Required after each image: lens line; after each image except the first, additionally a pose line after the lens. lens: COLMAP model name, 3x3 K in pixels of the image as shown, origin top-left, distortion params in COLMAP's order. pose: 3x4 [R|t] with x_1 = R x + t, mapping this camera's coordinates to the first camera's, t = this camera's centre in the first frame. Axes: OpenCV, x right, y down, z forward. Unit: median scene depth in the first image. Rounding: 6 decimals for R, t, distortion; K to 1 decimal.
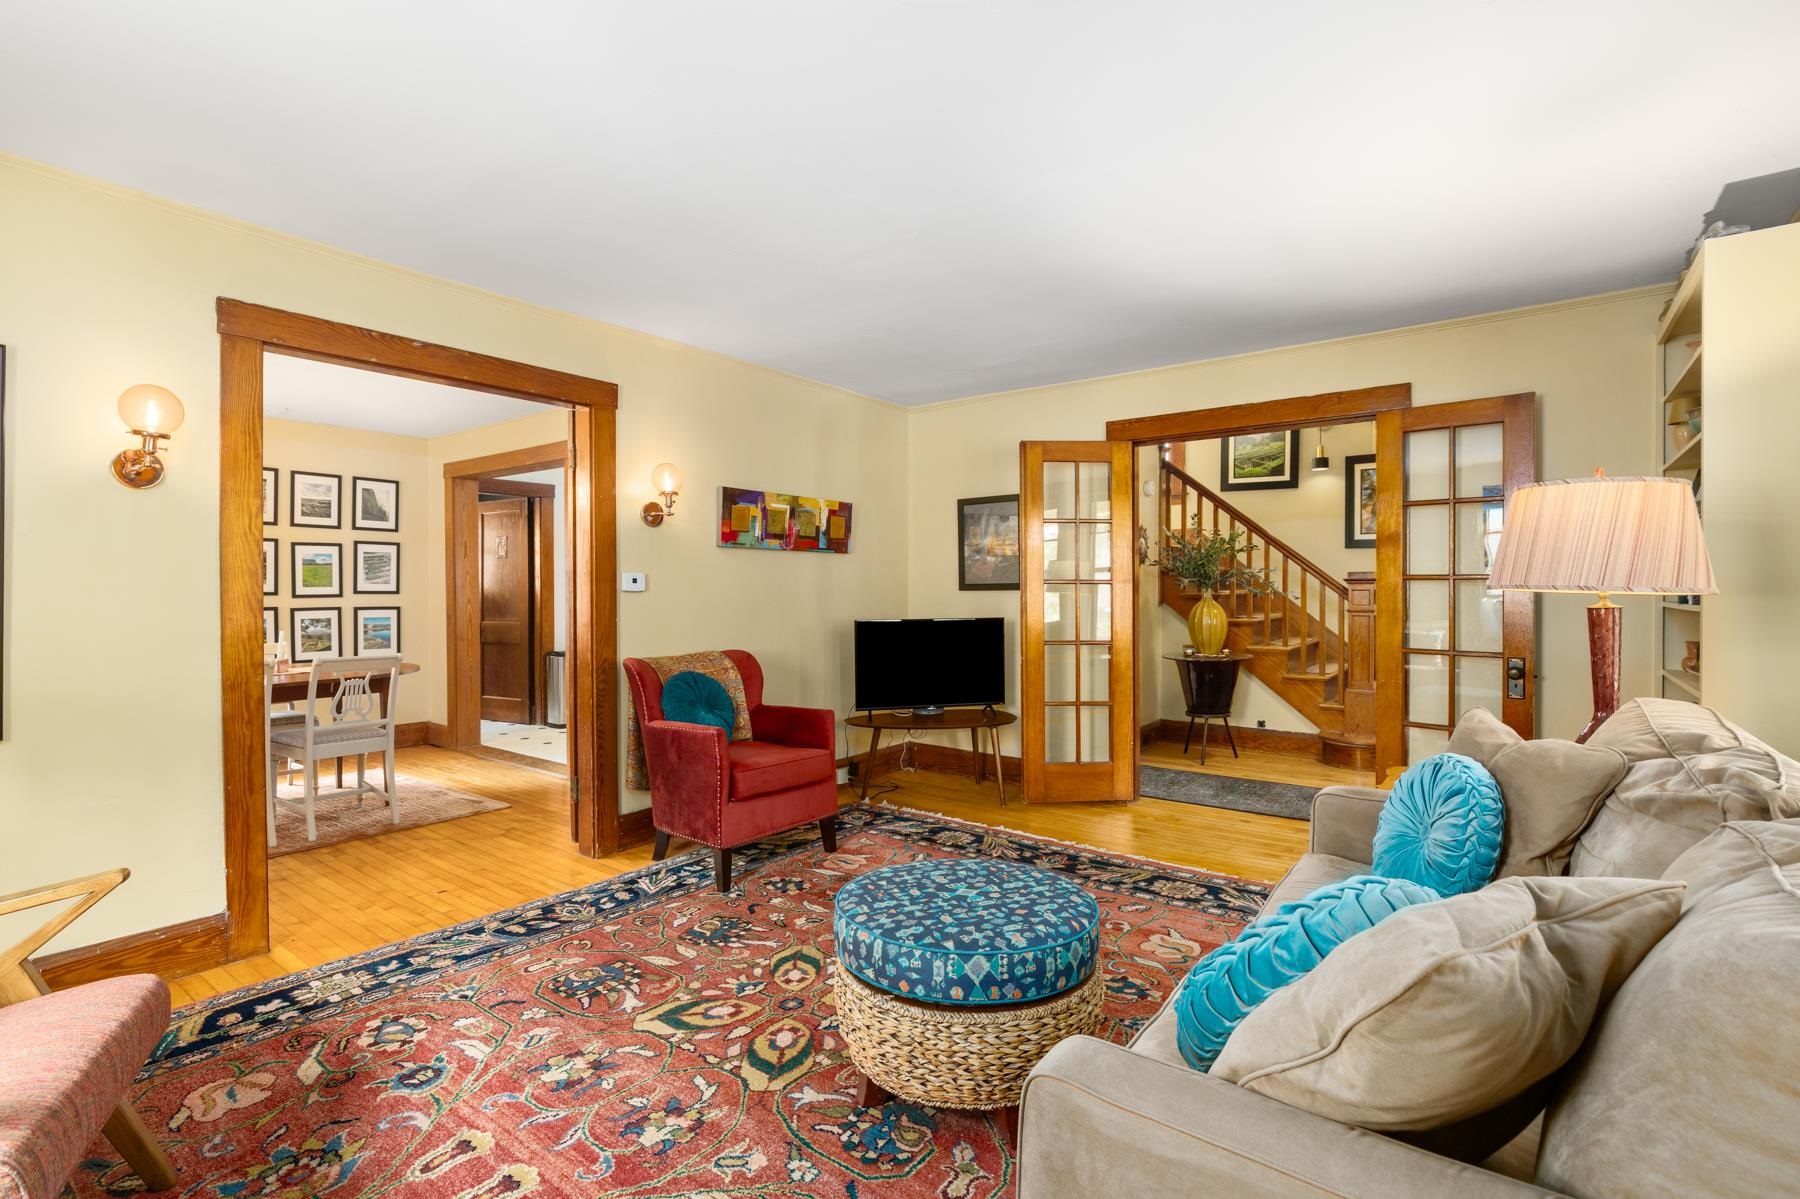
lens RADIAL K [[832.8, 0, 904.9], [0, 832.8, 595.0], [0, 0, 1]] dist [-0.012025, 0.001545]
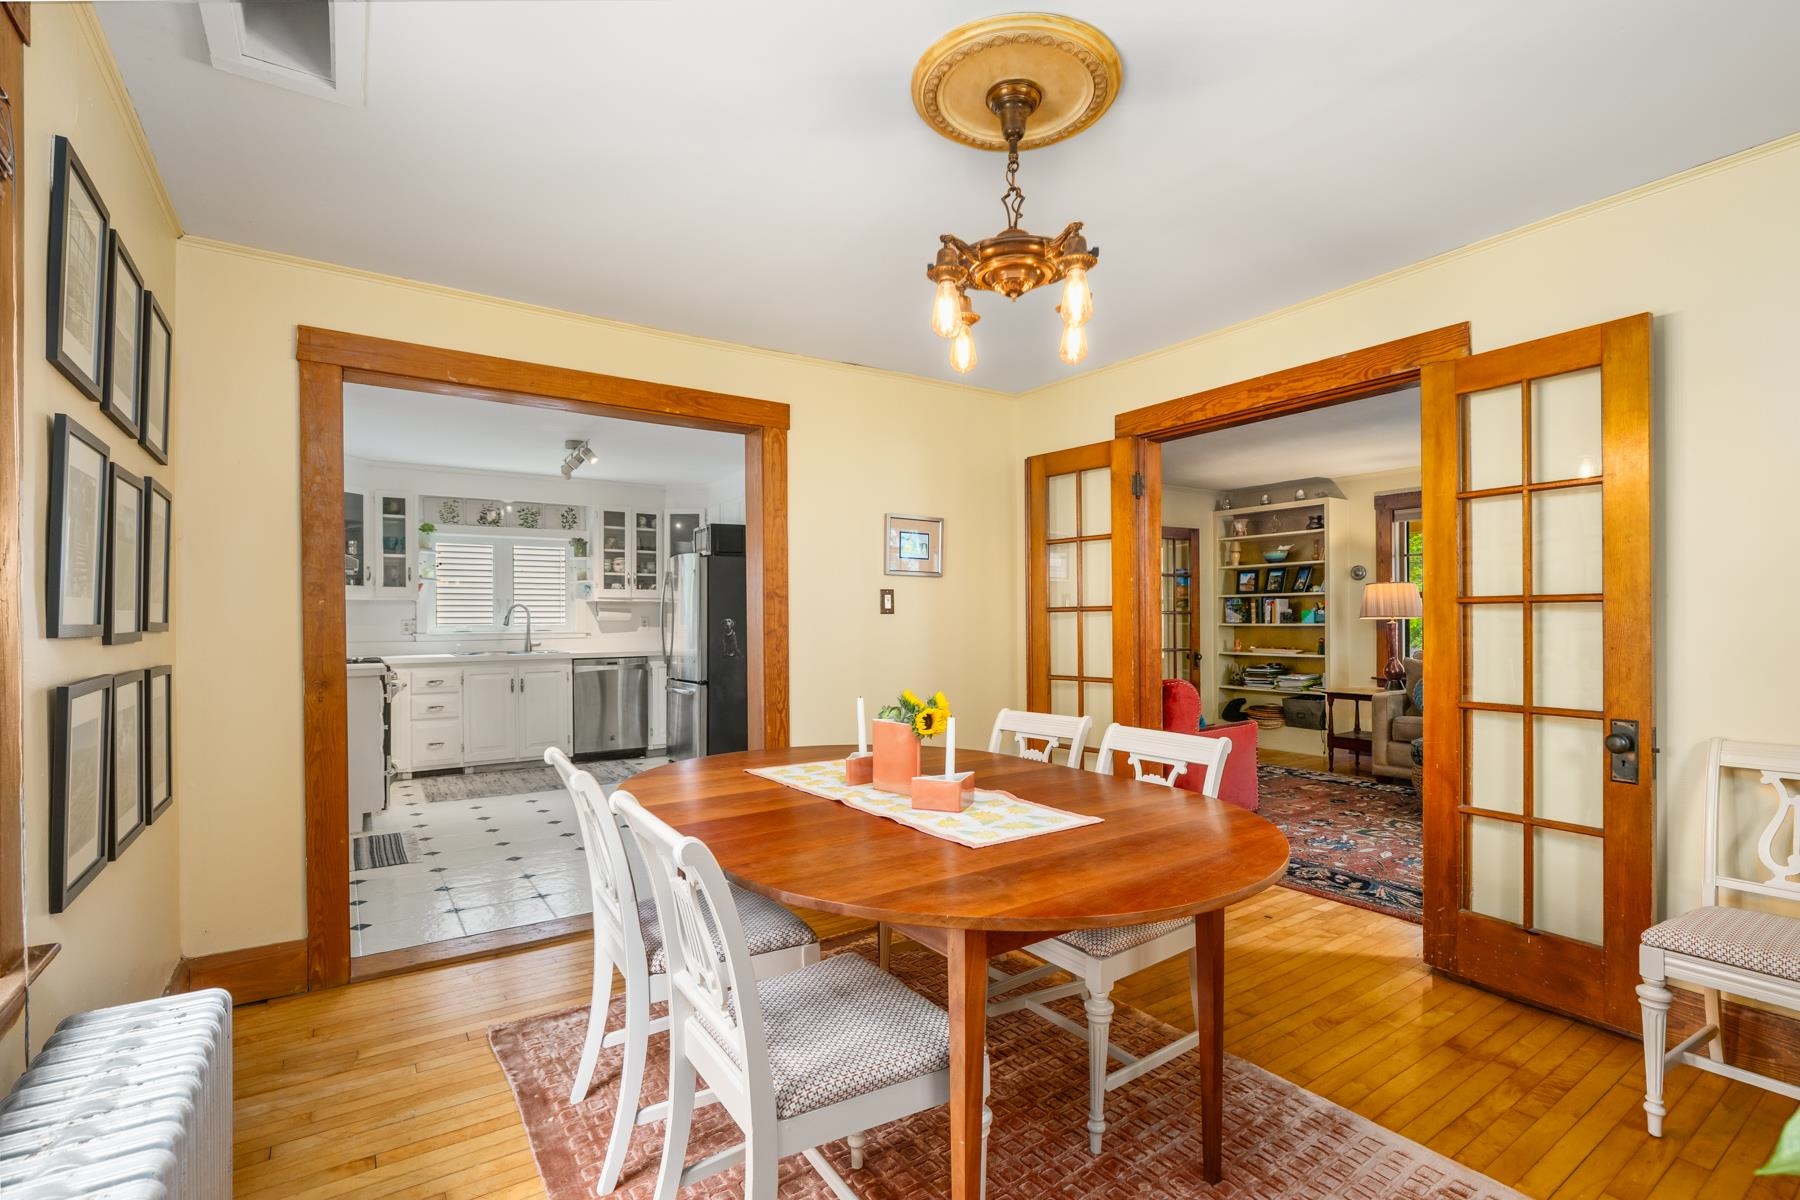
lens RADIAL K [[832.8, 0, 898.4], [0, 832.8, 619.4], [0, 0, 1]] dist [-0.012025, 0.001545]
pose [[0.317811, 0.001578, 0.948153, -1.965230], [0.016045, 0.999846, -0.007042, -0.003515], [-0.948018, 0.017451, 0.317737, 1.304080]]
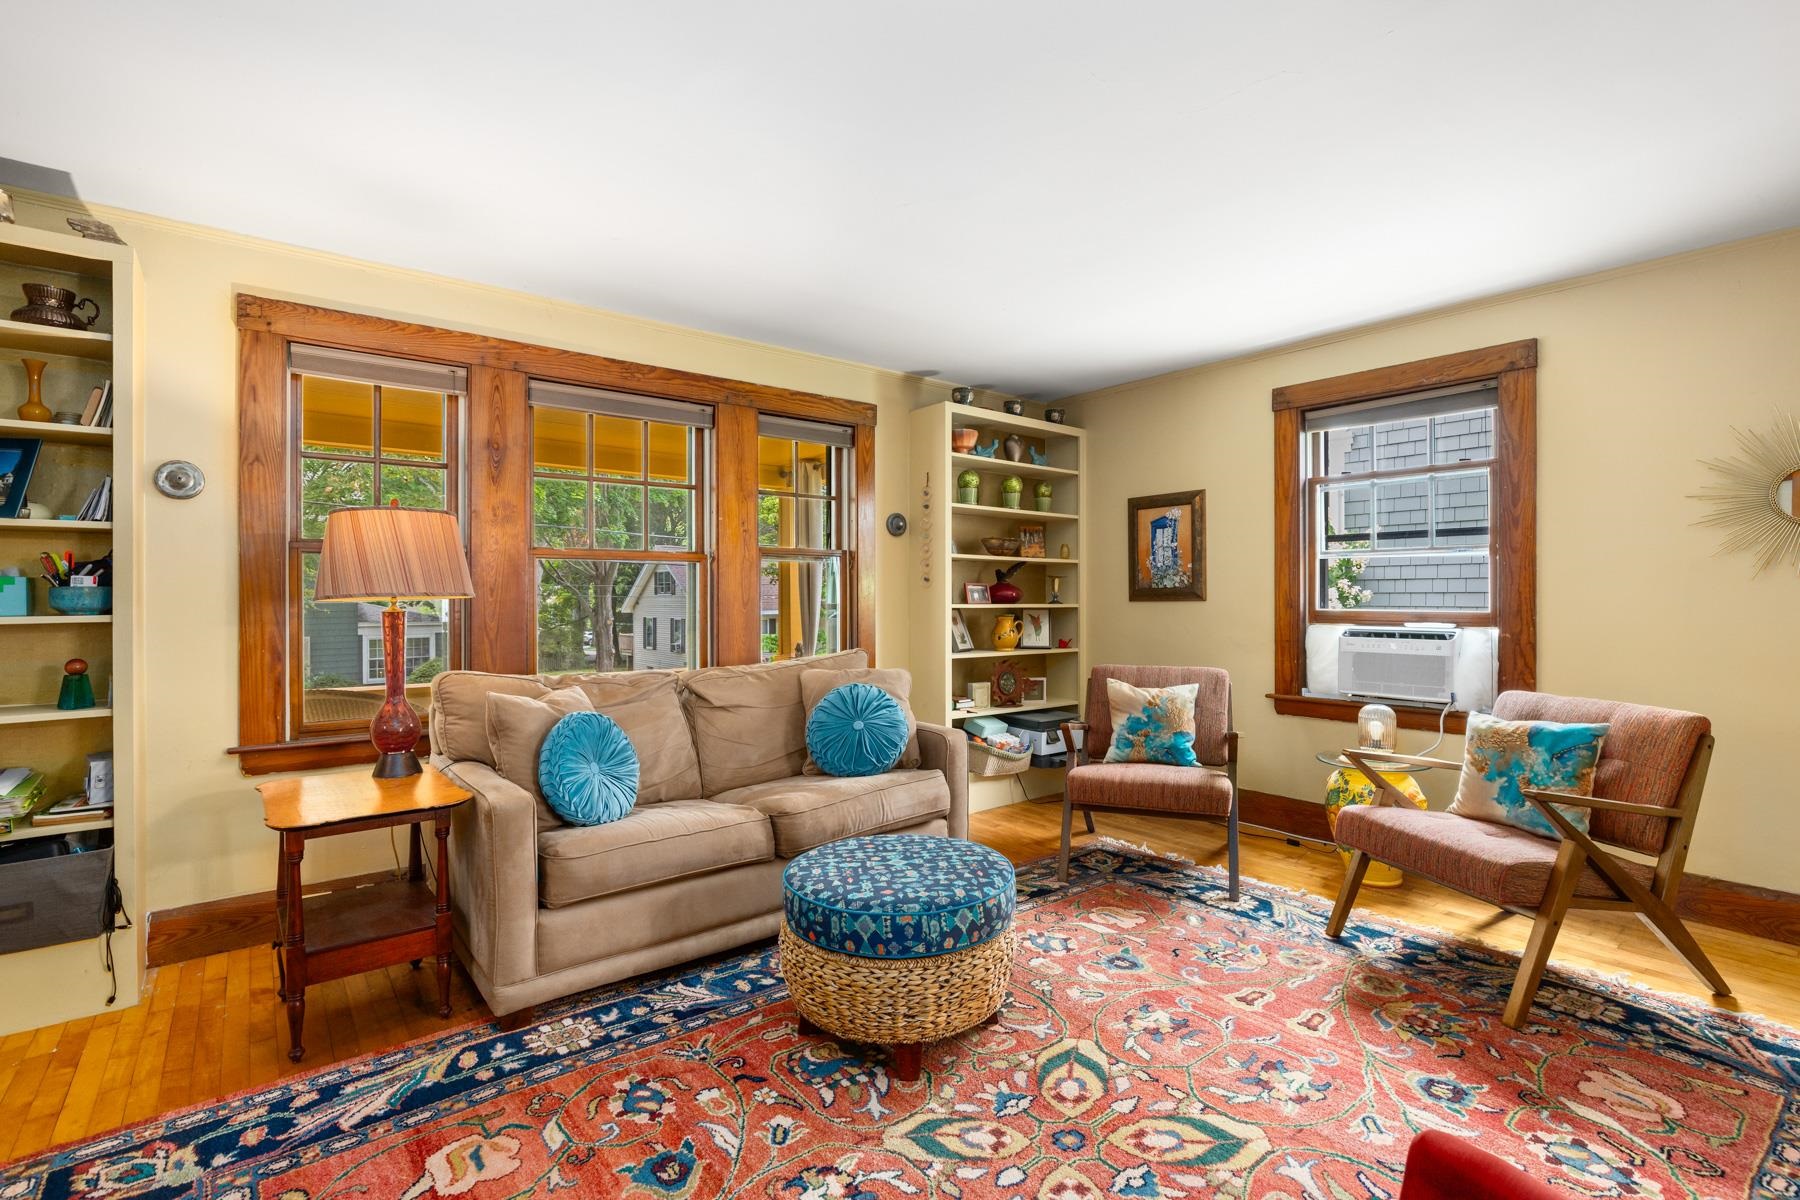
lens RADIAL K [[832.8, 0, 912.0], [0, 832.8, 591.1], [0, 0, 1]] dist [-0.012025, 0.001545]
pose [[-0.972031, 0.009165, 0.234674, -0.152987], [0.009877, 0.999949, 0.001859, -0.008199], [-0.234646, 0.004125, -0.972072, 1.504698]]
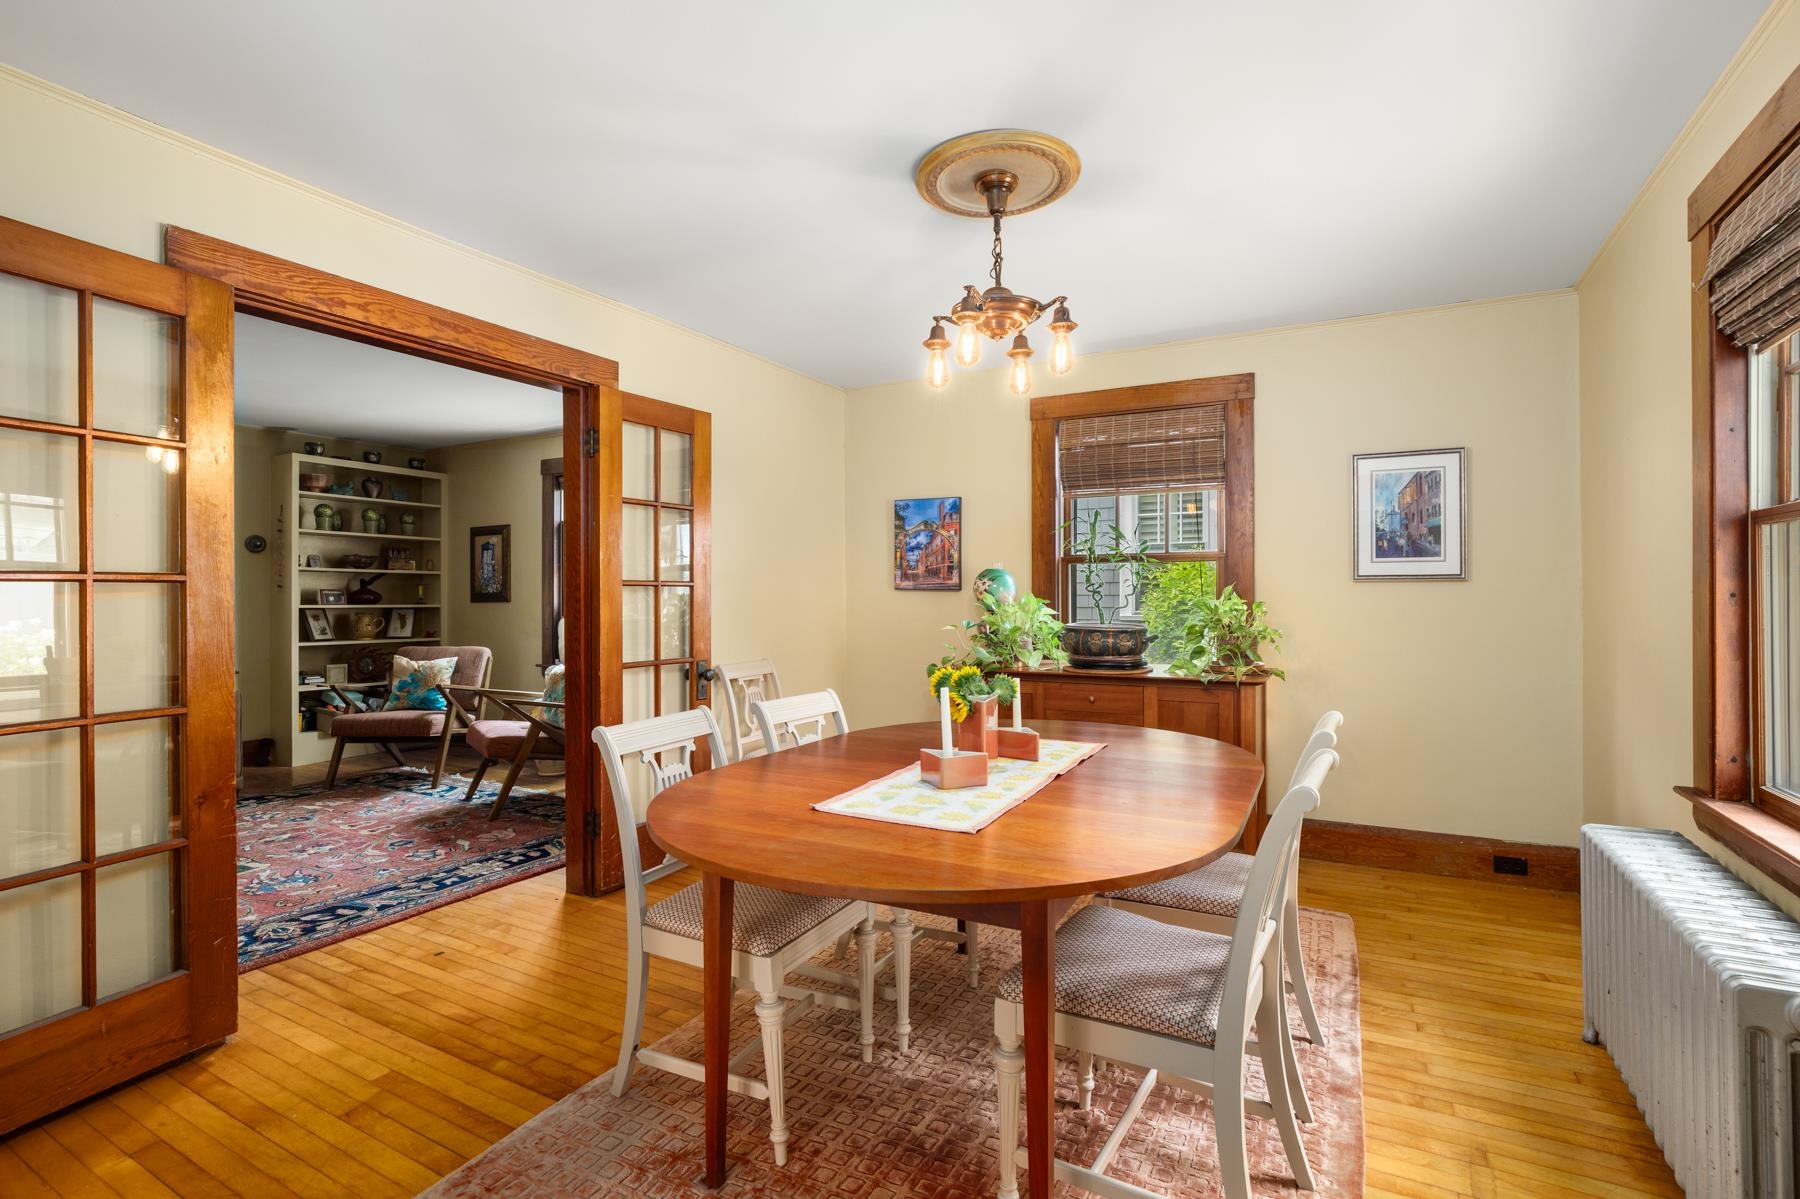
lens RADIAL K [[832.8, 0, 895.9], [0, 832.8, 593.3], [0, 0, 1]] dist [-0.012025, 0.001545]
pose [[-0.990353, 0.009532, -0.138239, -1.072484], [0.008742, 0.999942, 0.006321, -0.009795], [0.138291, 0.005051, -0.990379, 2.246155]]
